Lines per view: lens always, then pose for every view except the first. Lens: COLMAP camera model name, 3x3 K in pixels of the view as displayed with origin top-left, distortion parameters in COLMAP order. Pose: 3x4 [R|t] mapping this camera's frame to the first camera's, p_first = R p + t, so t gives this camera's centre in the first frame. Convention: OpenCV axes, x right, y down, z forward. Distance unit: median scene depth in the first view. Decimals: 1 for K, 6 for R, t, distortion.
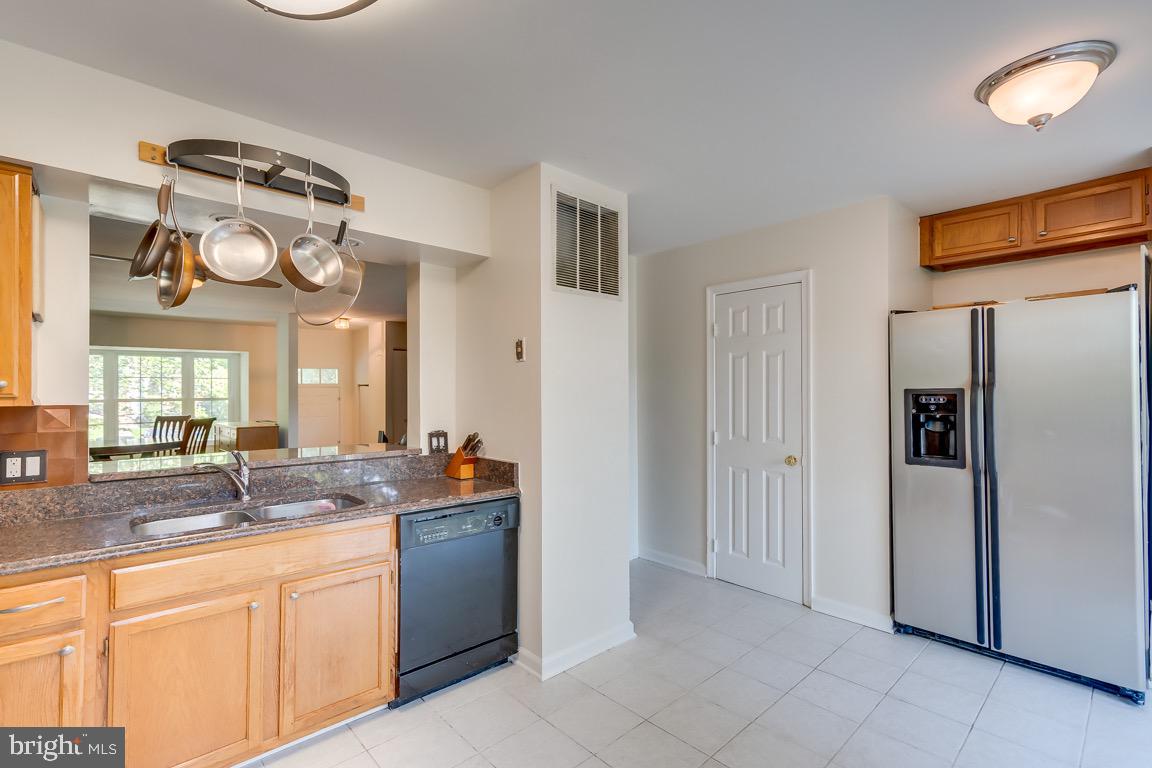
lens RADIAL K [[532.0, 0, 570.4], [0, 532.0, 385.6], [0, 0, 1]] dist [-0.000422, 0.007124]
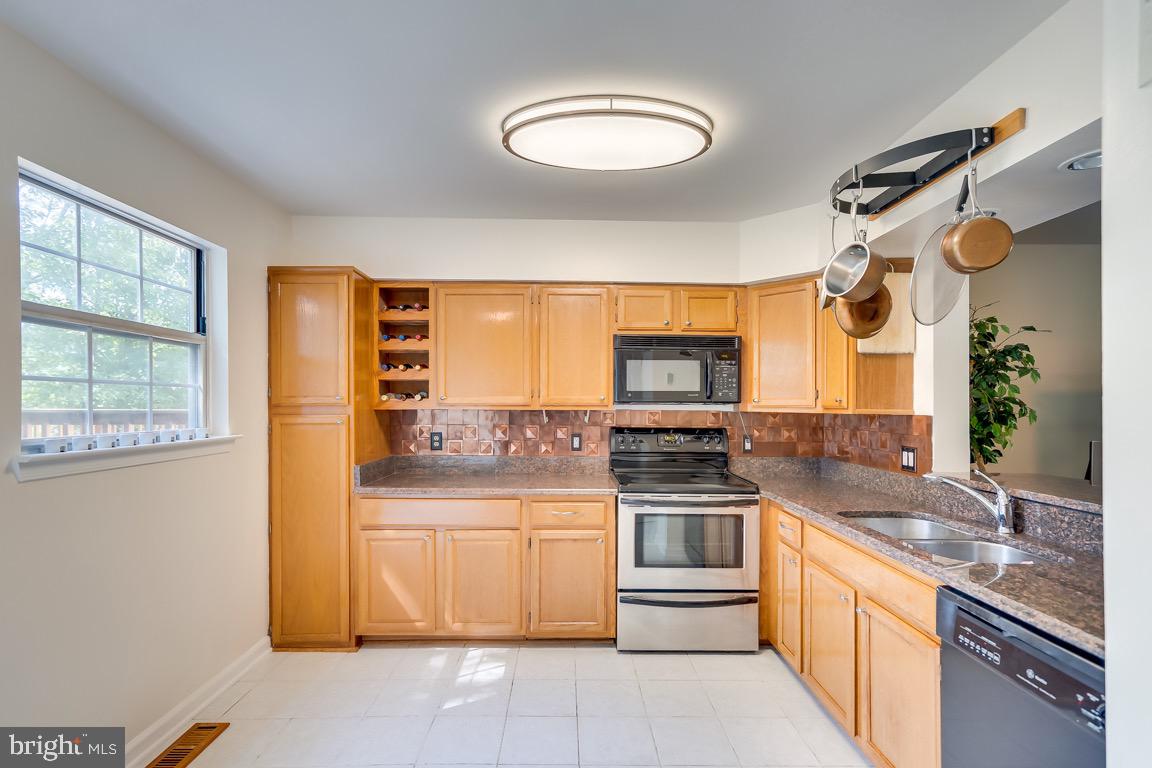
lens RADIAL K [[532.0, 0, 572.0], [0, 532.0, 402.8], [0, 0, 1]] dist [-0.000422, 0.007124]
pose [[-0.670885, -0.003631, -0.741553, 0.476030], [0.006676, 0.999918, -0.010935, 0.012319], [0.741532, -0.012287, -0.670805, 1.041061]]
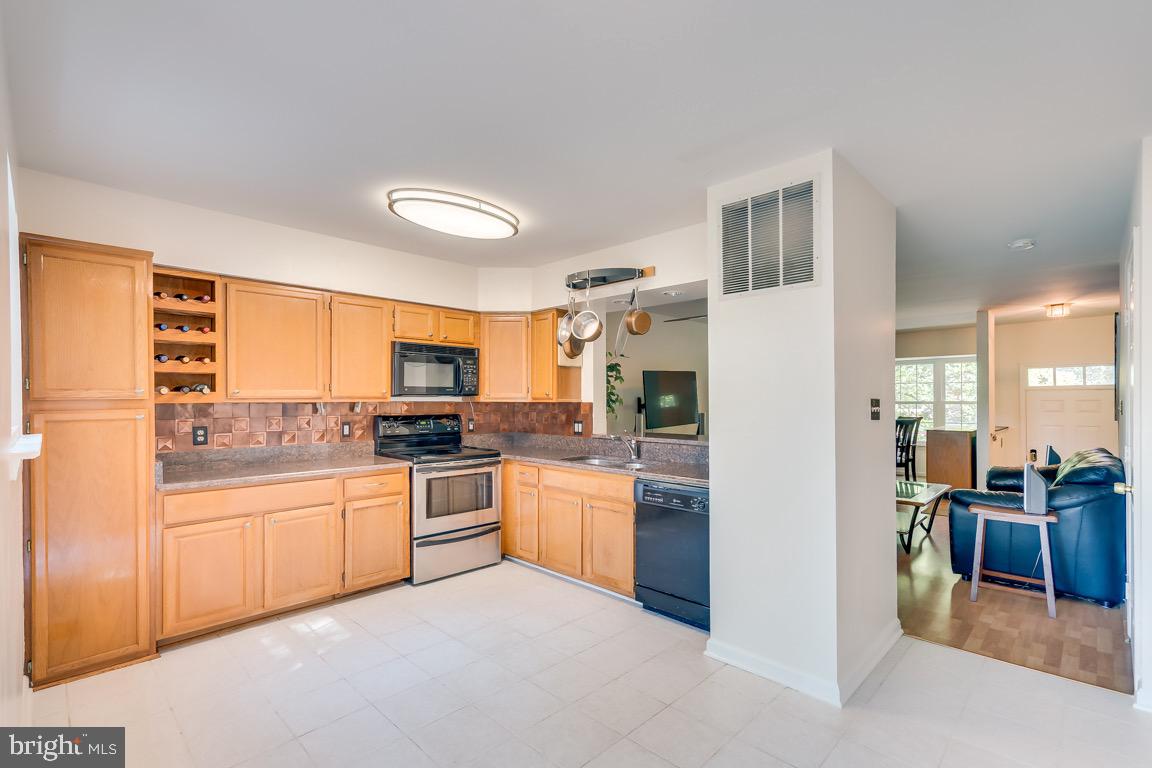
lens RADIAL K [[532.0, 0, 576.0], [0, 532.0, 395.2], [0, 0, 1]] dist [-0.000422, 0.007124]
pose [[0.045487, -0.002385, -0.998962, 1.104500], [0.013894, 0.999902, -0.001755, 0.008218], [0.998868, -0.013800, 0.045516, 0.718170]]
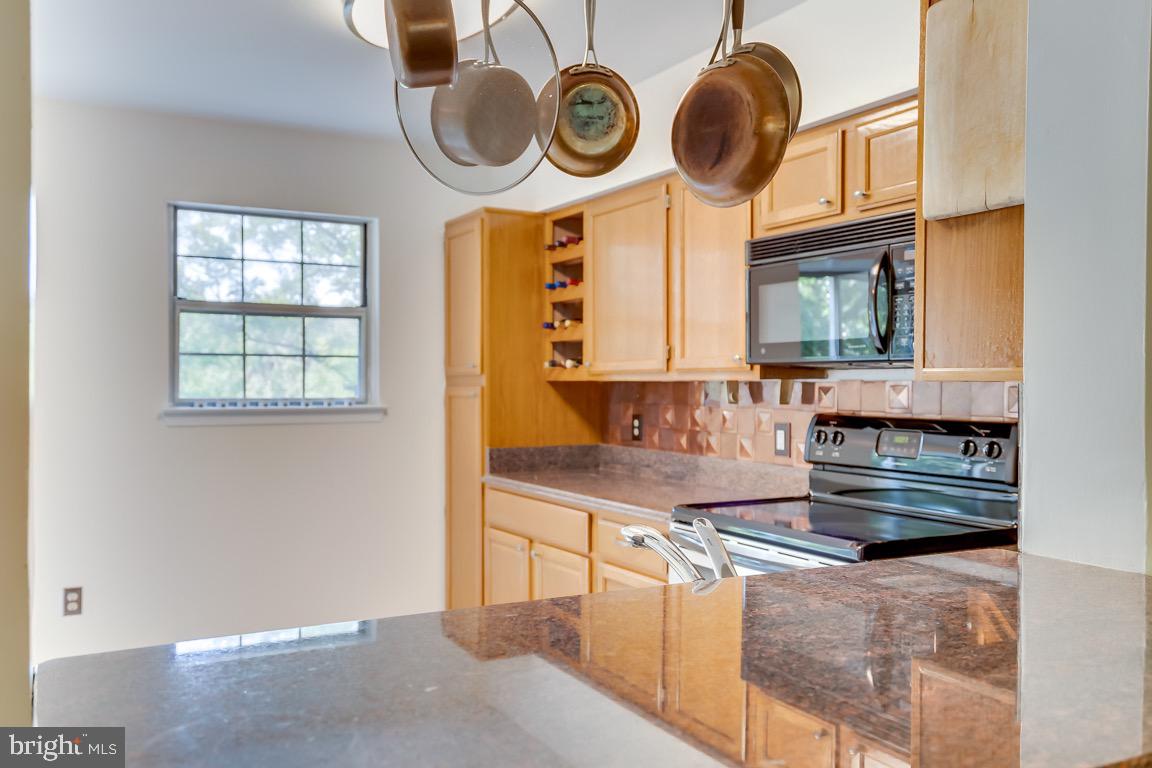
lens RADIAL K [[930.6, 0, 566.4], [0, 930.6, 385.3], [0, 0, 1]] dist [-0.031306, -0.003012]
pose [[-0.972809, -0.003259, 0.231587, -0.634209], [-0.005910, 0.999925, -0.010754, 0.039503], [-0.231535, -0.011830, -0.972755, 1.514746]]
